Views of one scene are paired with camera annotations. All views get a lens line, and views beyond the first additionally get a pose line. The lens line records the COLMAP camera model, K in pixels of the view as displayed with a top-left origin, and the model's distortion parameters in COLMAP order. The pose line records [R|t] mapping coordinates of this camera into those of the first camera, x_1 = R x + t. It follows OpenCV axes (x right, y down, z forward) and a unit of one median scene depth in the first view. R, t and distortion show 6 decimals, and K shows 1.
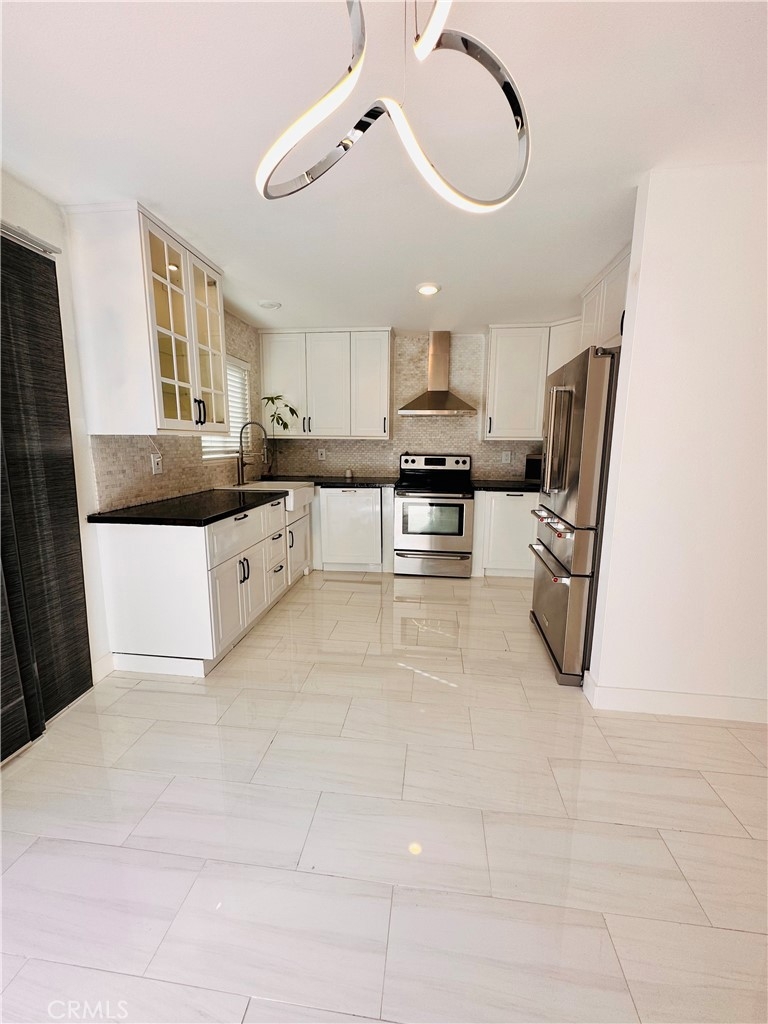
lens RADIAL K [[410.0, 0, 385.0], [0, 410.0, 510.7], [0, 0, 1]] dist [-0.003728, 0.000553]
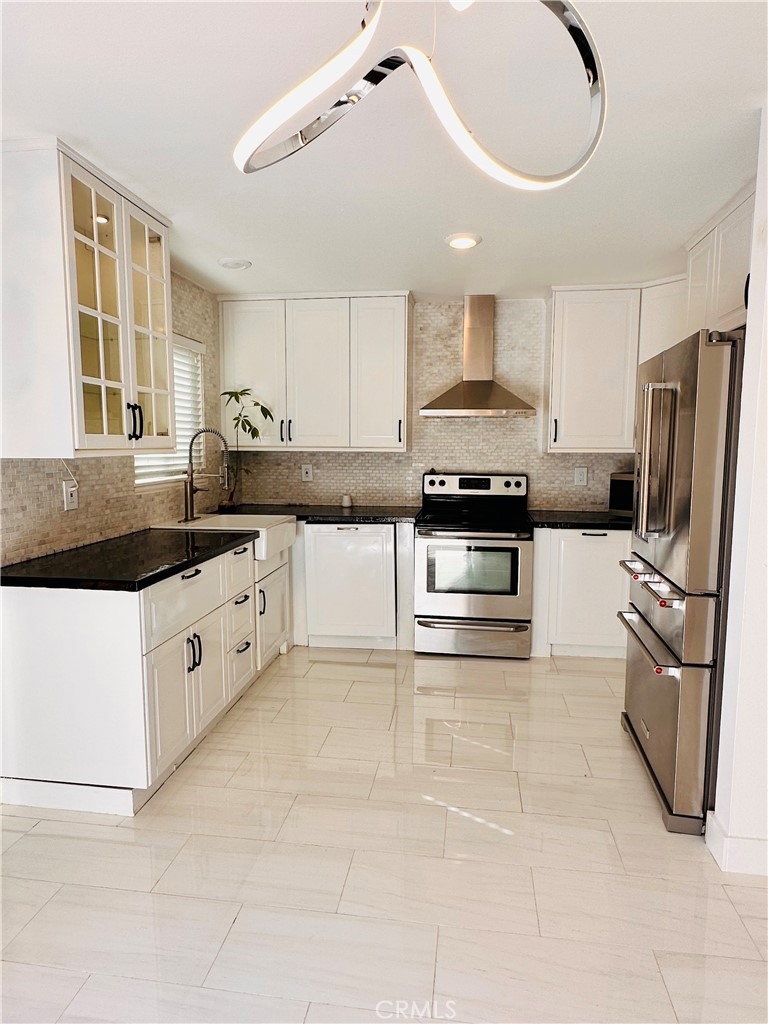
lens RADIAL K [[613.4, 0, 385.2], [0, 613.4, 512.1], [0, 0, 1]] dist [-0.009206, 0.005368]
pose [[0.999753, -0.002424, -0.022095, -0.004834], [0.001140, 0.998319, -0.057939, -0.025660], [0.022198, 0.057899, 0.998076, -0.014982]]
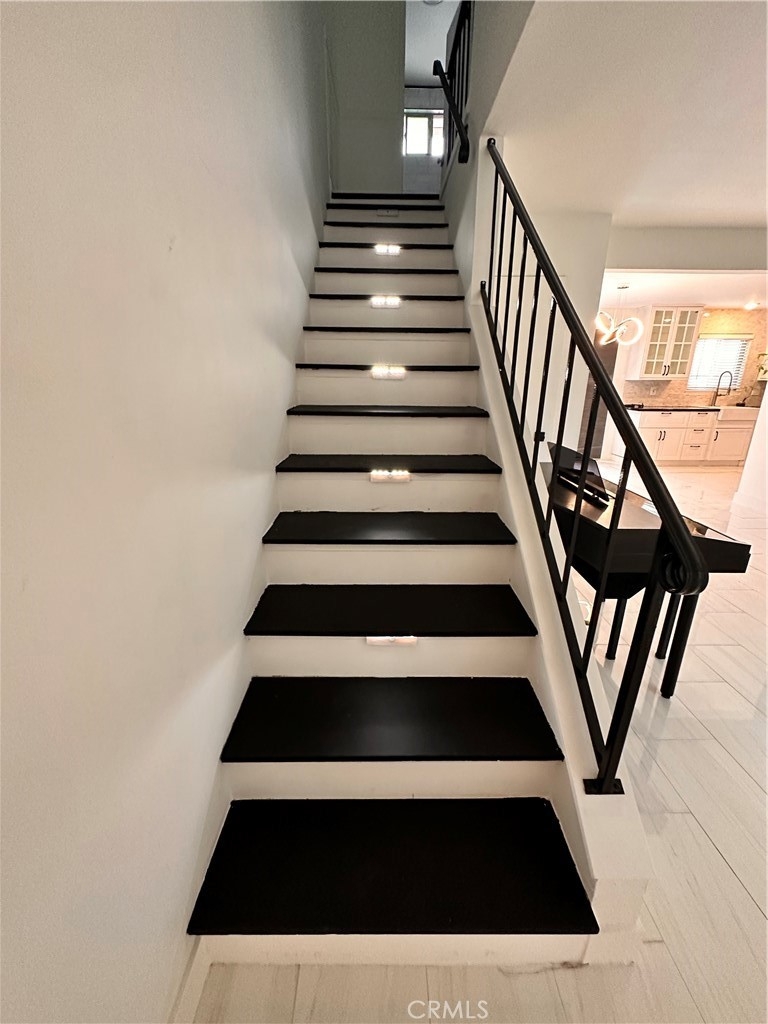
lens RADIAL K [[410.0, 0, 381.4], [0, 410.0, 513.9], [0, 0, 1]] dist [-0.003728, 0.000553]
pose [[0.125806, 0.304548, -0.944152, 1.930739], [-0.166038, 0.944753, 0.282618, 0.175660], [0.978061, 0.121210, 0.169422, -1.032444]]
